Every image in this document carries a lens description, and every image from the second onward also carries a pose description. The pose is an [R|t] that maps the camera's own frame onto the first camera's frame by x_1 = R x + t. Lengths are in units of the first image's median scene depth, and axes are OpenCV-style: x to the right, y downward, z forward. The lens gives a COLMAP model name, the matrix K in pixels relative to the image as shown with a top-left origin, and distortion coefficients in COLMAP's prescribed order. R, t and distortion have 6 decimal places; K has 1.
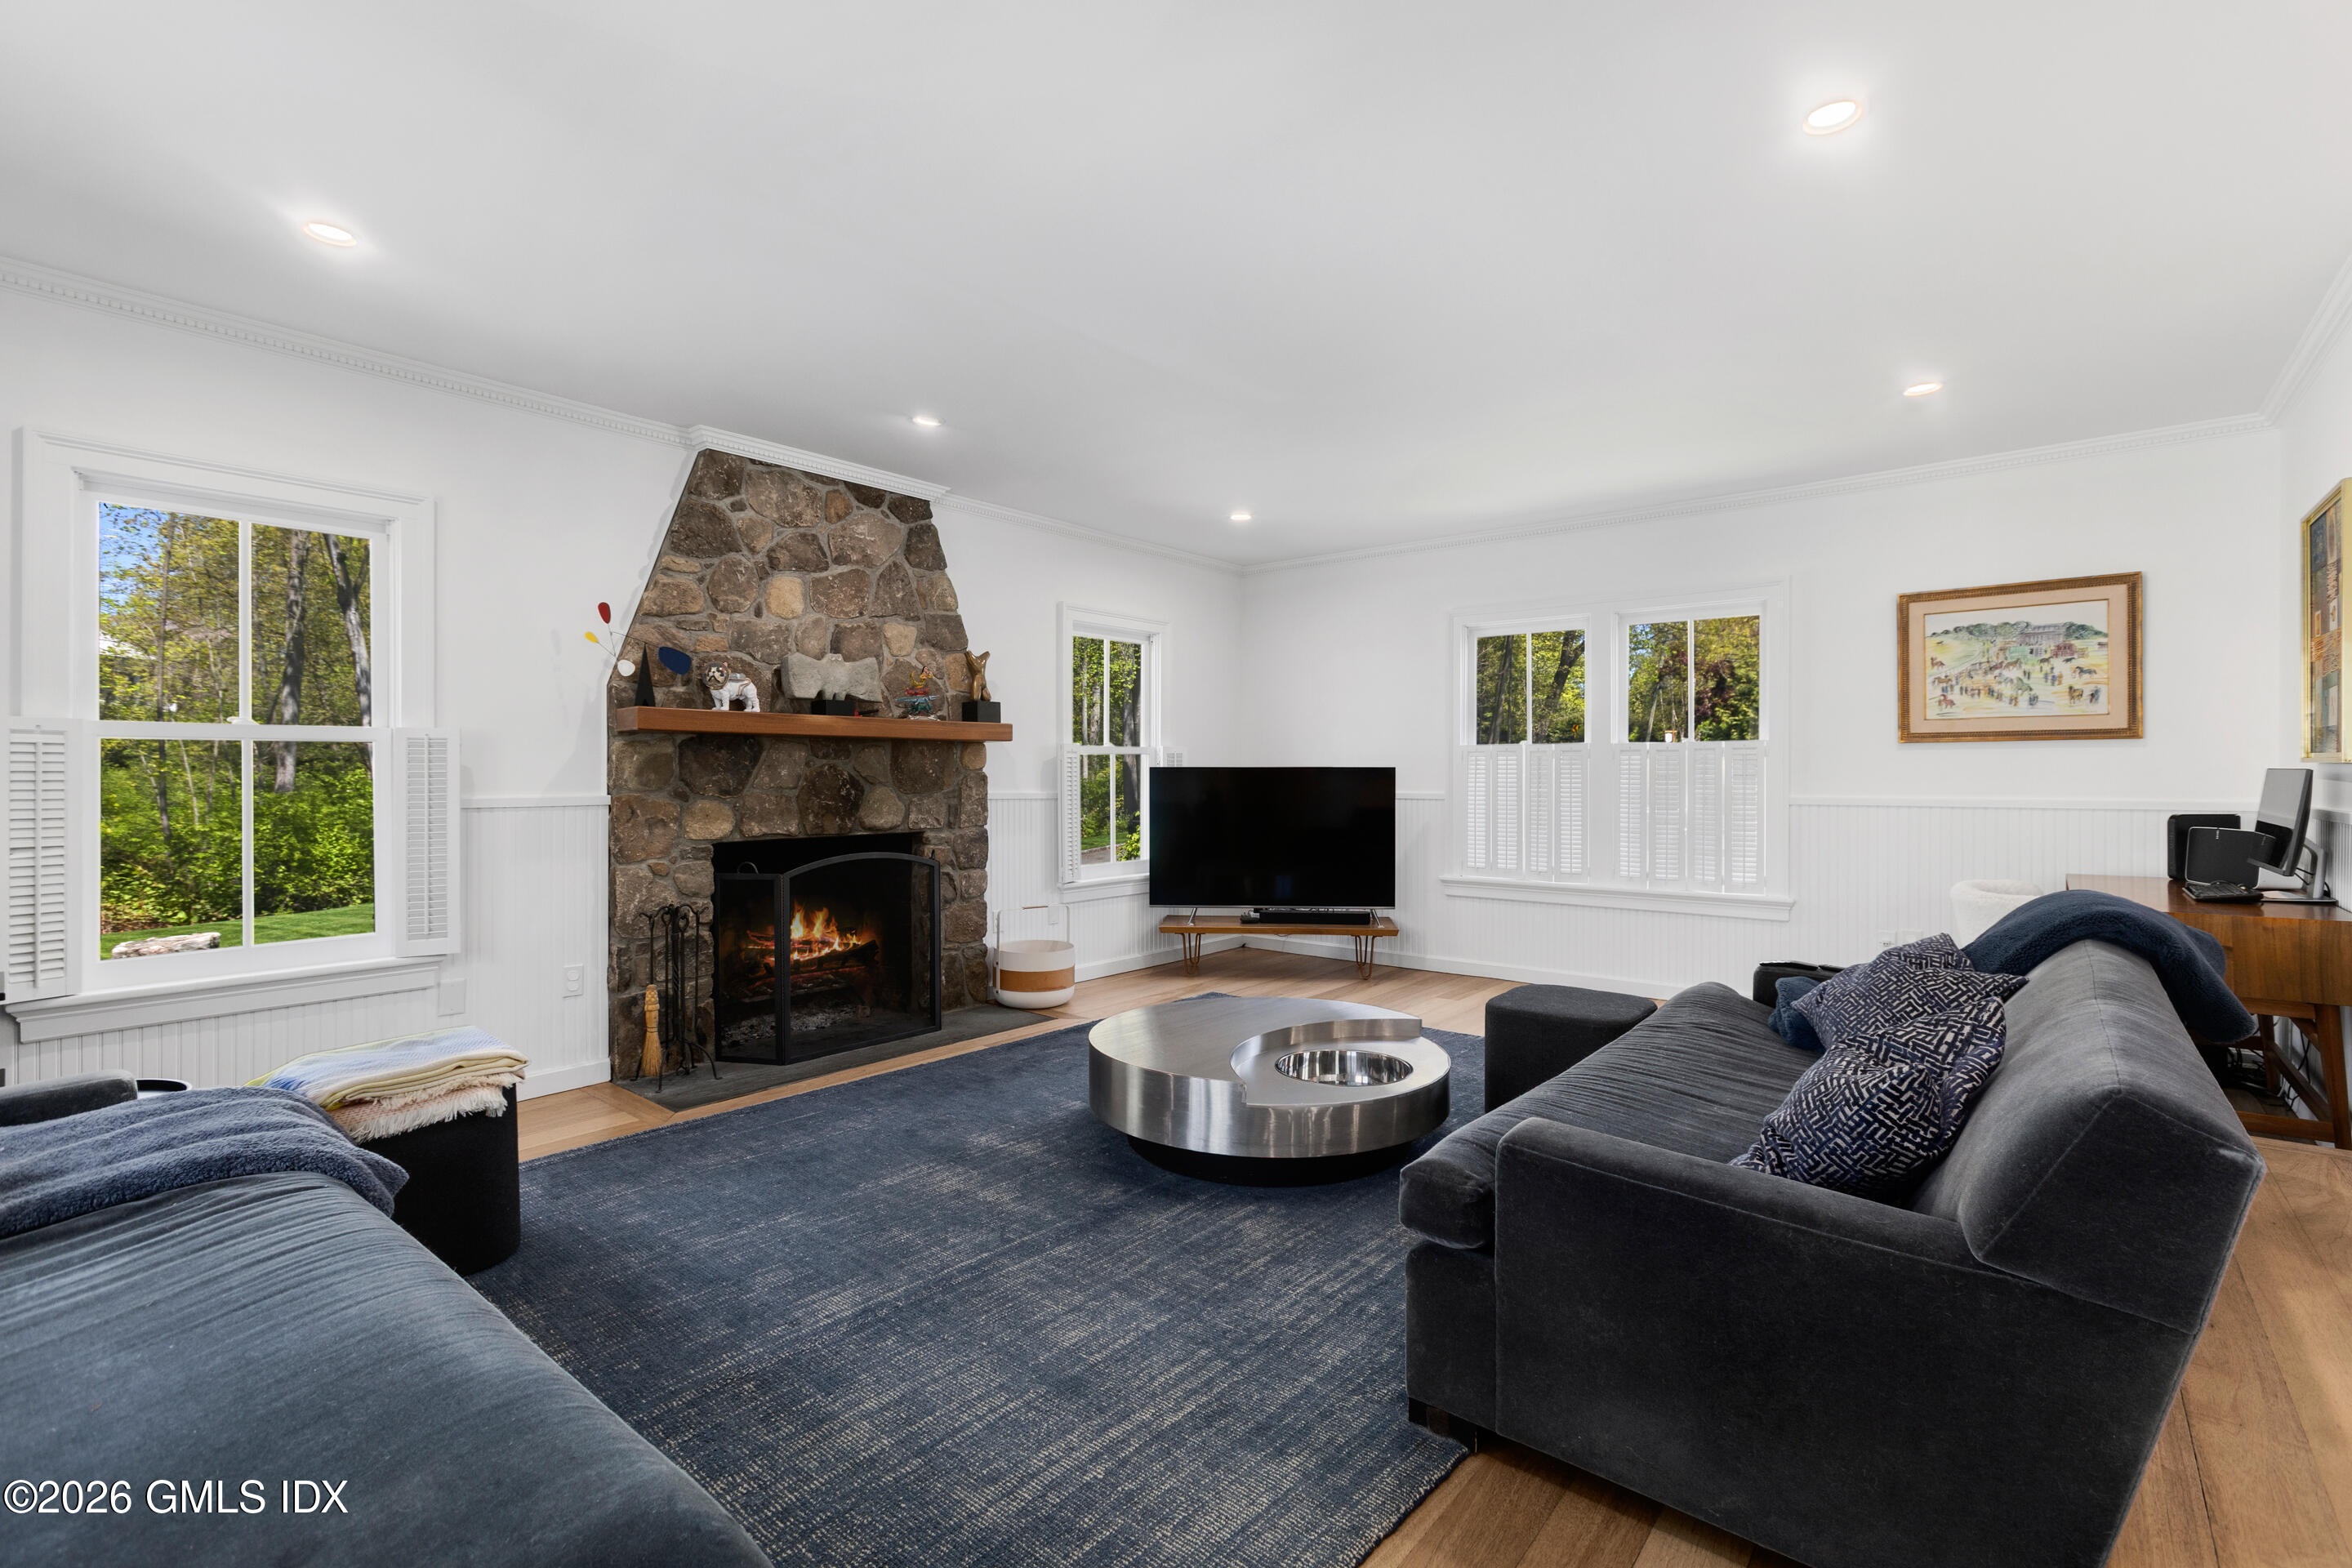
lens RADIAL K [[1091.7, 0, 1171.1], [0, 1091.7, 773.1], [0, 0, 1]] dist [-0.037206, 0.000000]
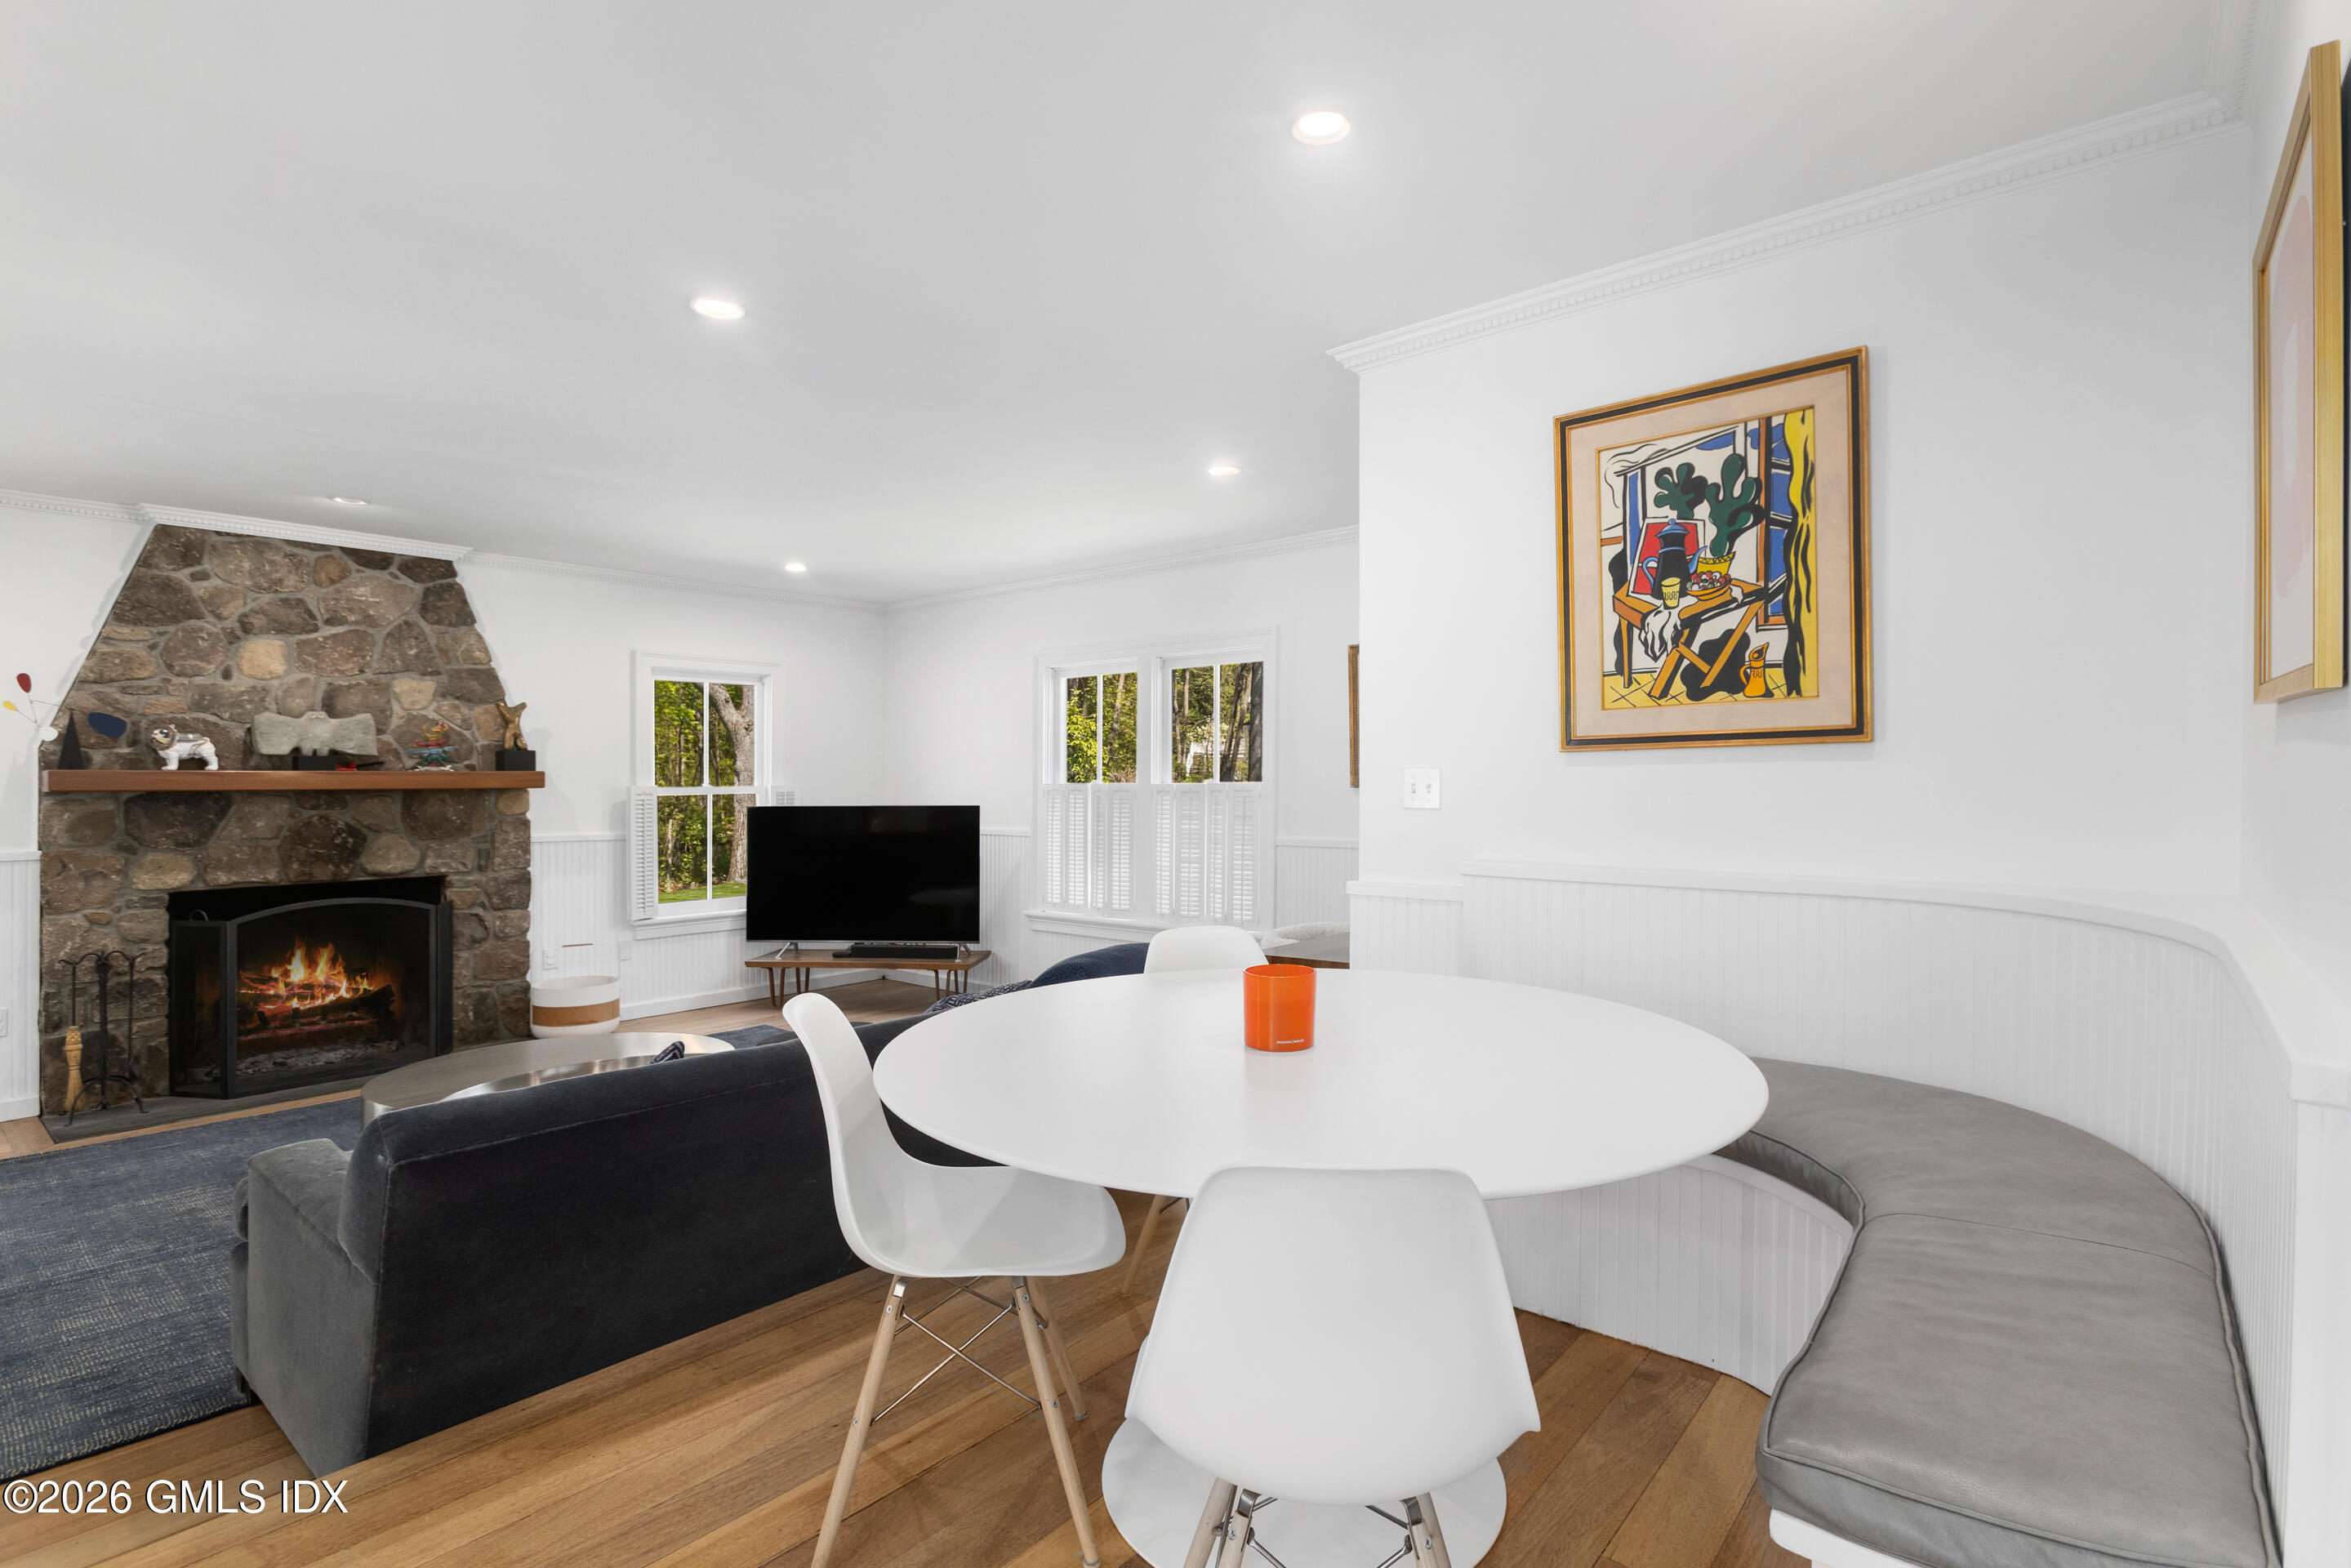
lens RADIAL K [[1169.9, 0, 1175.5], [0, 1169.9, 784.0], [0, 0, 1]] dist [0.003630, 0.000484]
pose [[0.999969, -0.005386, -0.005694, 0.522736], [0.005399, 0.999983, 0.002187, -0.035881], [0.005682, -0.002218, 0.999981, -0.139383]]
